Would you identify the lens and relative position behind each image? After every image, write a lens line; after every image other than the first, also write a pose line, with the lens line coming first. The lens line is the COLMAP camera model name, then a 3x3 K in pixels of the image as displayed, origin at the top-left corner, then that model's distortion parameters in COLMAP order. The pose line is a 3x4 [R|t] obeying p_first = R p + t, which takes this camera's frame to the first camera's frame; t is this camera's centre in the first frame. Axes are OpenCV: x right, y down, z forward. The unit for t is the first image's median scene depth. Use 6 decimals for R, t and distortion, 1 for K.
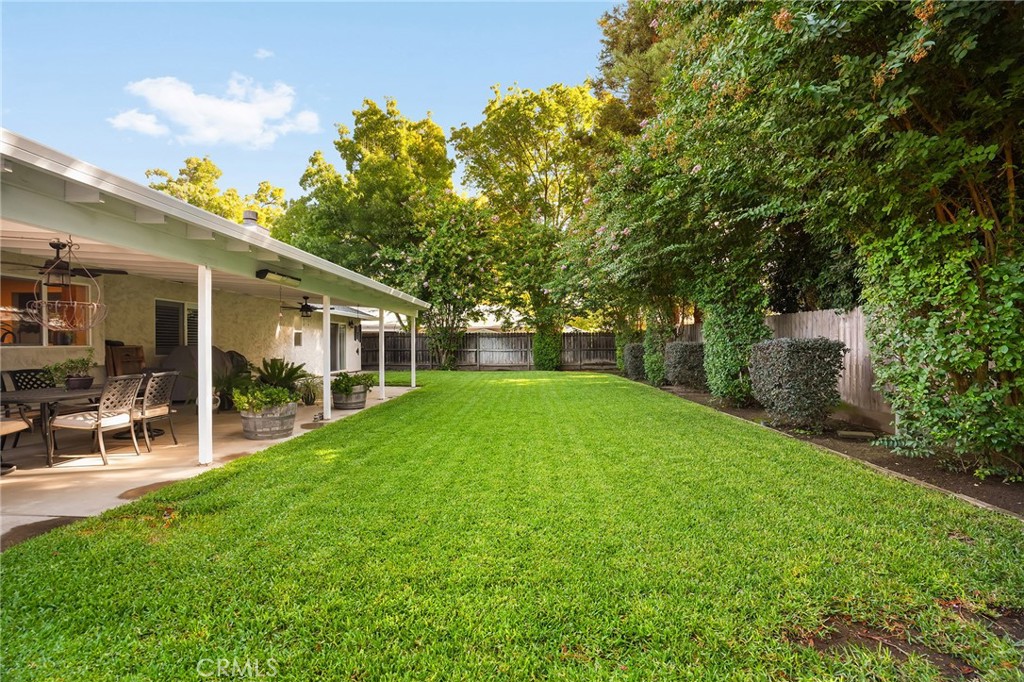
lens RADIAL K [[468.8, 0, 482.4], [0, 468.8, 346.3], [0, 0, 1]] dist [-0.005101, 0.001590]
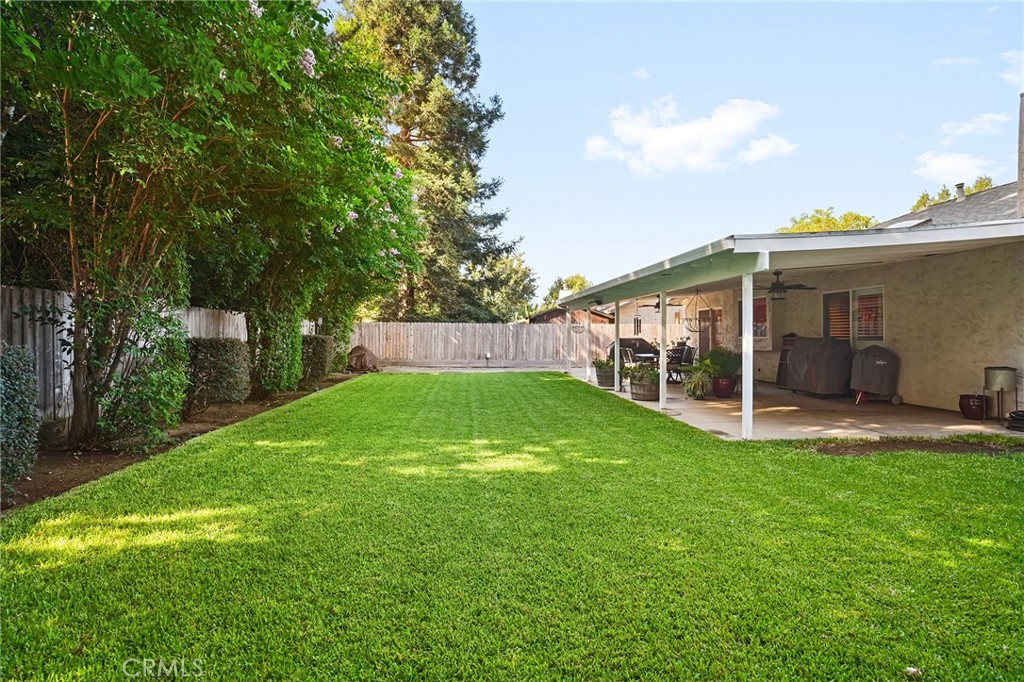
lens RADIAL K [[547.9, 0, 506.2], [0, 547.9, 315.7], [0, 0, 1]] dist [-0.003277, 0.000475]
pose [[-0.986025, -0.002544, -0.166575, 0.219279], [0.002390, 0.999564, -0.029414, -0.015558], [0.166577, -0.029401, -0.985590, 2.106910]]
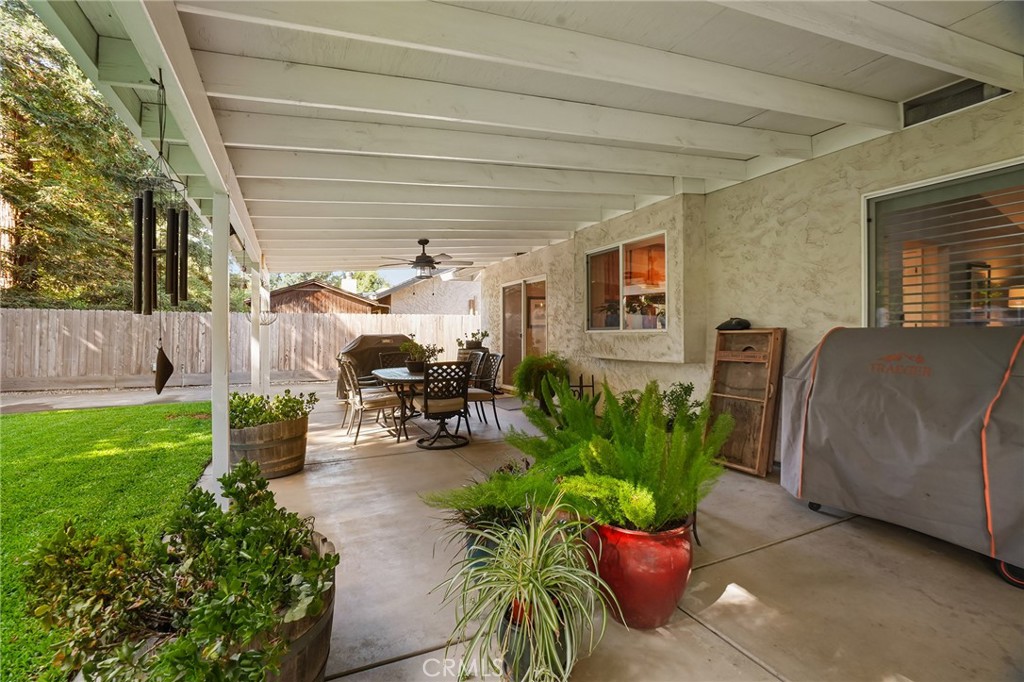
lens RADIAL K [[484.5, 0, 512.0], [0, 484.5, 341.0], [0, 0, 1]] dist [-0.036183, 0.001082]
pose [[-0.854517, 0.016427, -0.519164, -0.273840], [0.004962, 0.999712, 0.023465, -0.001051], [0.519400, 0.017476, -0.854353, 1.172362]]
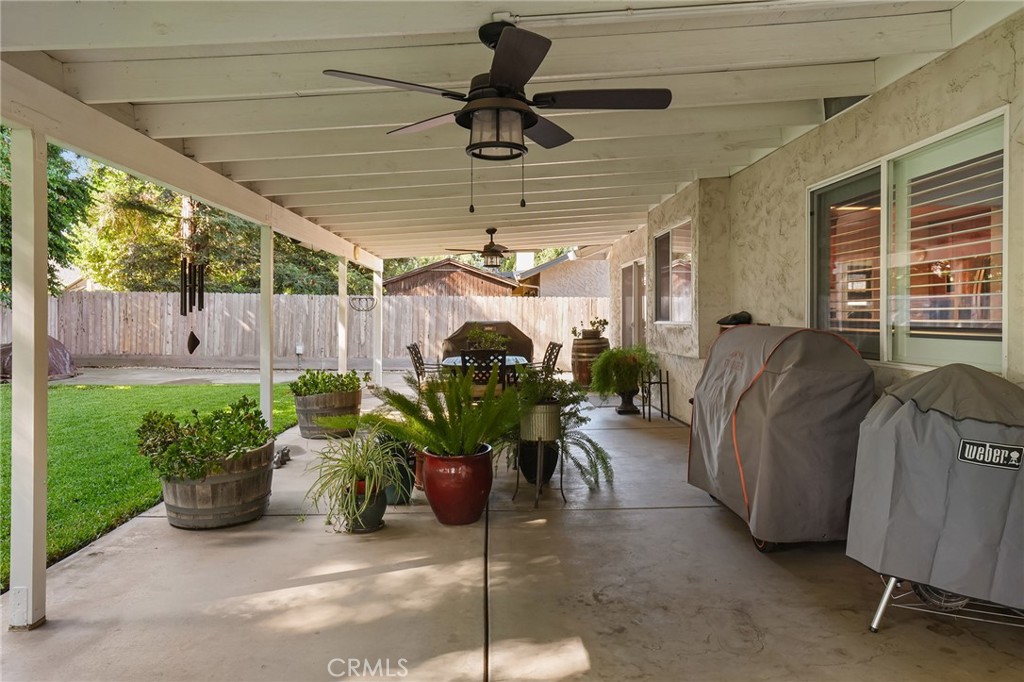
lens RADIAL K [[673.9, 0, 499.0], [0, 673.9, 316.0], [0, 0, 1]] dist [0.002148, 0.000416]
pose [[-0.990680, -0.003837, -0.136152, -0.401842], [-0.004673, 0.999972, 0.005825, -0.010061], [0.136126, 0.006407, -0.990671, 1.465461]]
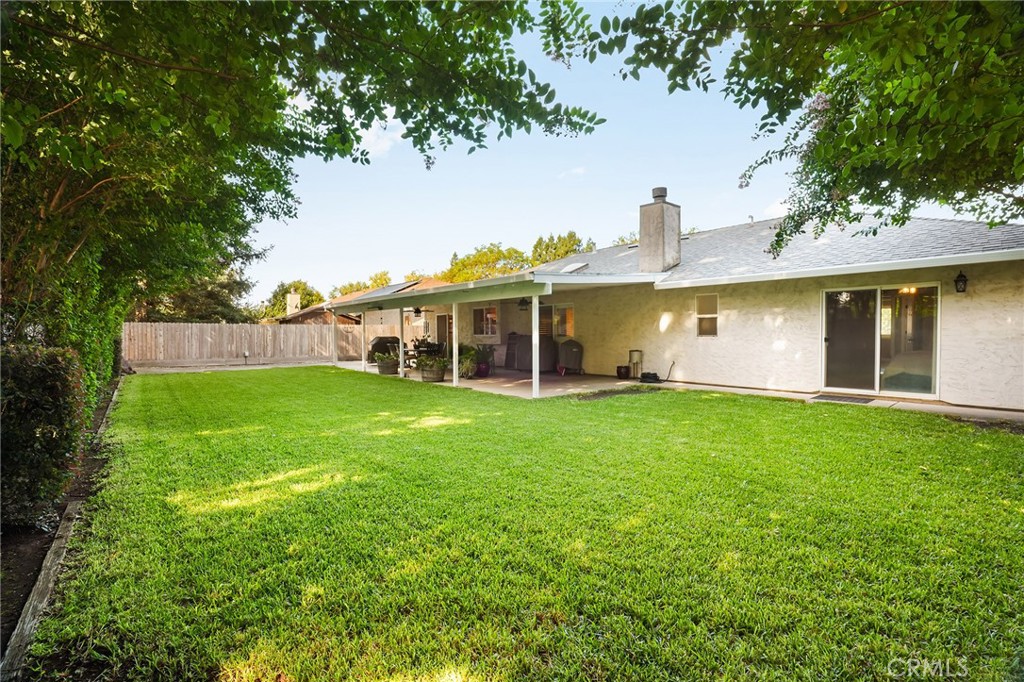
lens RADIAL K [[468.8, 0, 482.4], [0, 468.8, 346.3], [0, 0, 1]] dist [-0.005101, 0.001590]
pose [[-0.752352, 0.026189, -0.658241, 0.529305], [0.004700, 0.999397, 0.034391, -0.018928], [0.658745, 0.022780, -0.752022, 2.121866]]
